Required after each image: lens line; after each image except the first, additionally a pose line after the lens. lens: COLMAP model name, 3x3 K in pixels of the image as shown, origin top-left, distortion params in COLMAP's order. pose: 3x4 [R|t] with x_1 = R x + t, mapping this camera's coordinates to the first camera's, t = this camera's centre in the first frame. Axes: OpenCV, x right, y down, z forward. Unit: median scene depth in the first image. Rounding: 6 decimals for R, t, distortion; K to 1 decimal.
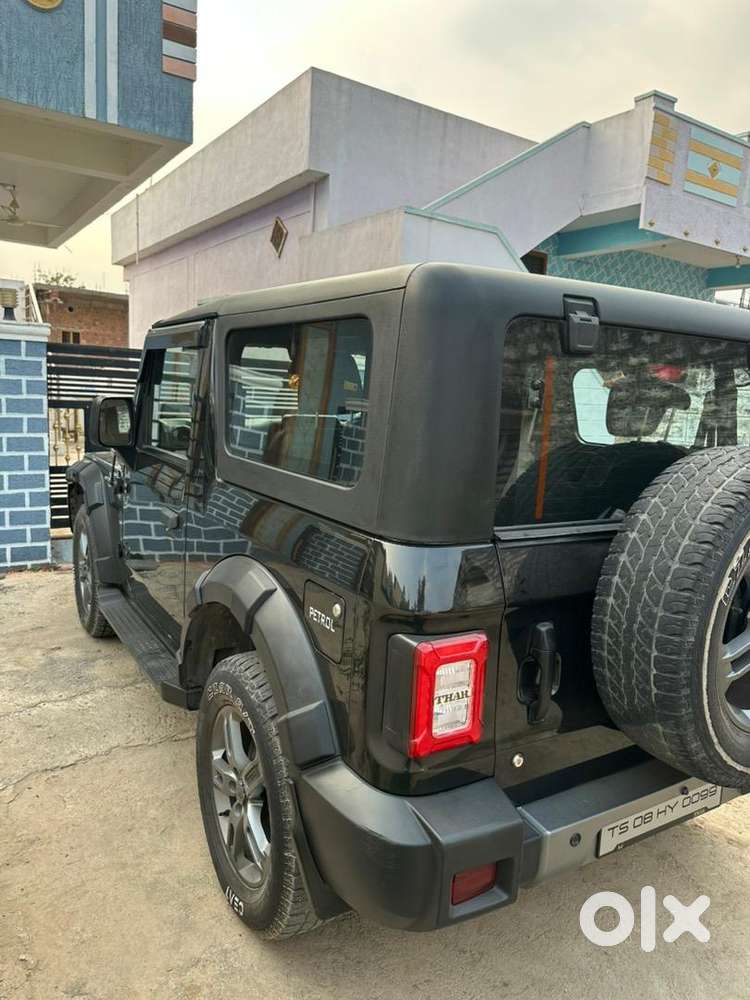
lens RADIAL K [[702.1, 0, 366.8], [0, 702.1, 497.3], [0, 0, 1]] dist [0.037143, -0.039879]
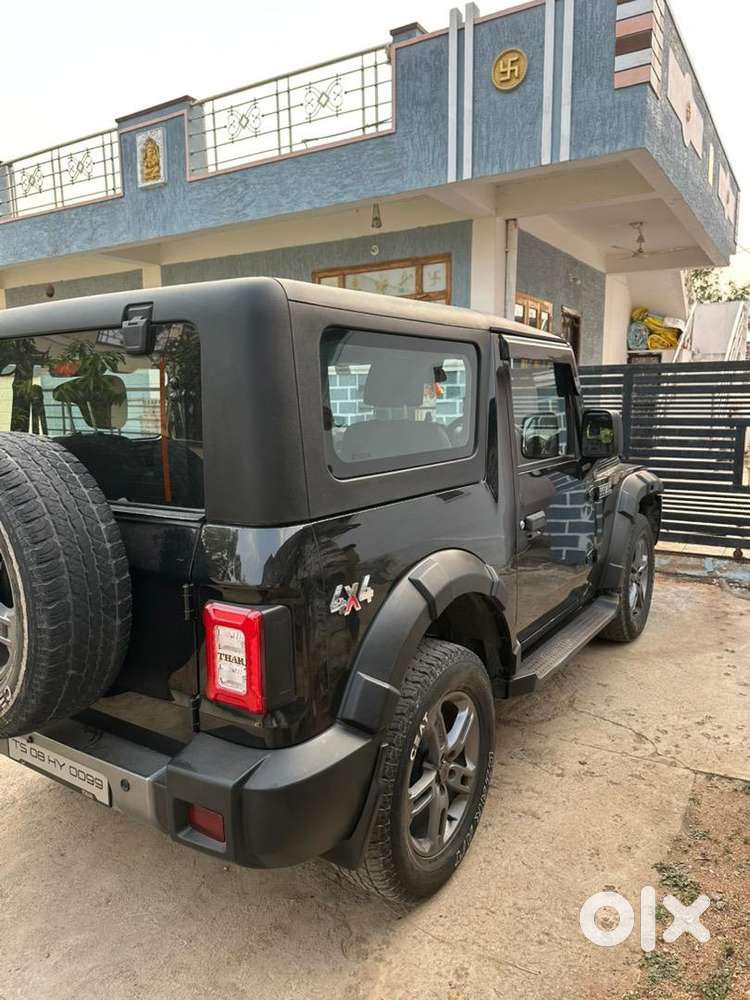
lens RADIAL K [[702.1, 0, 374.8], [0, 702.1, 503.9], [0, 0, 1]] dist [0.037143, -0.039879]
pose [[0.432360, 0.085225, -0.897664, 0.523233], [-0.109650, 0.993105, 0.041474, -0.016236], [0.895009, 0.080497, 0.438724, 0.295378]]
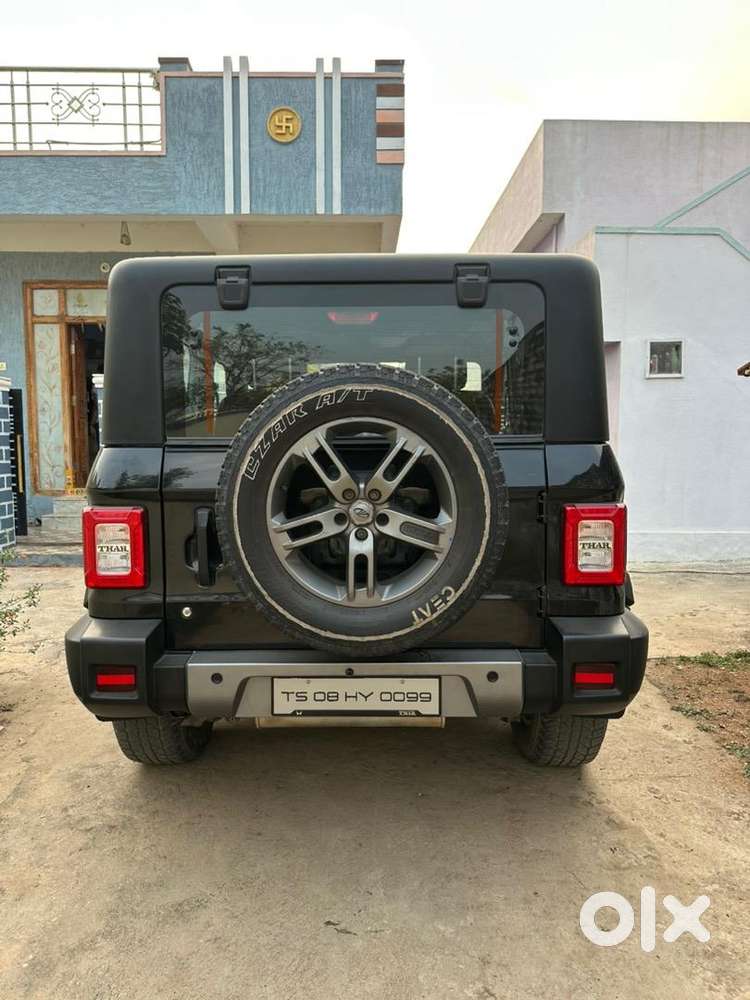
lens RADIAL K [[702.1, 0, 375.4], [0, 702.1, 499.4], [0, 0, 1]] dist [0.037143, -0.039879]
pose [[0.850787, -0.008877, -0.525435, 0.346549], [-0.036516, 0.996442, -0.075961, 0.070538], [0.524240, 0.083813, 0.847436, 0.011482]]
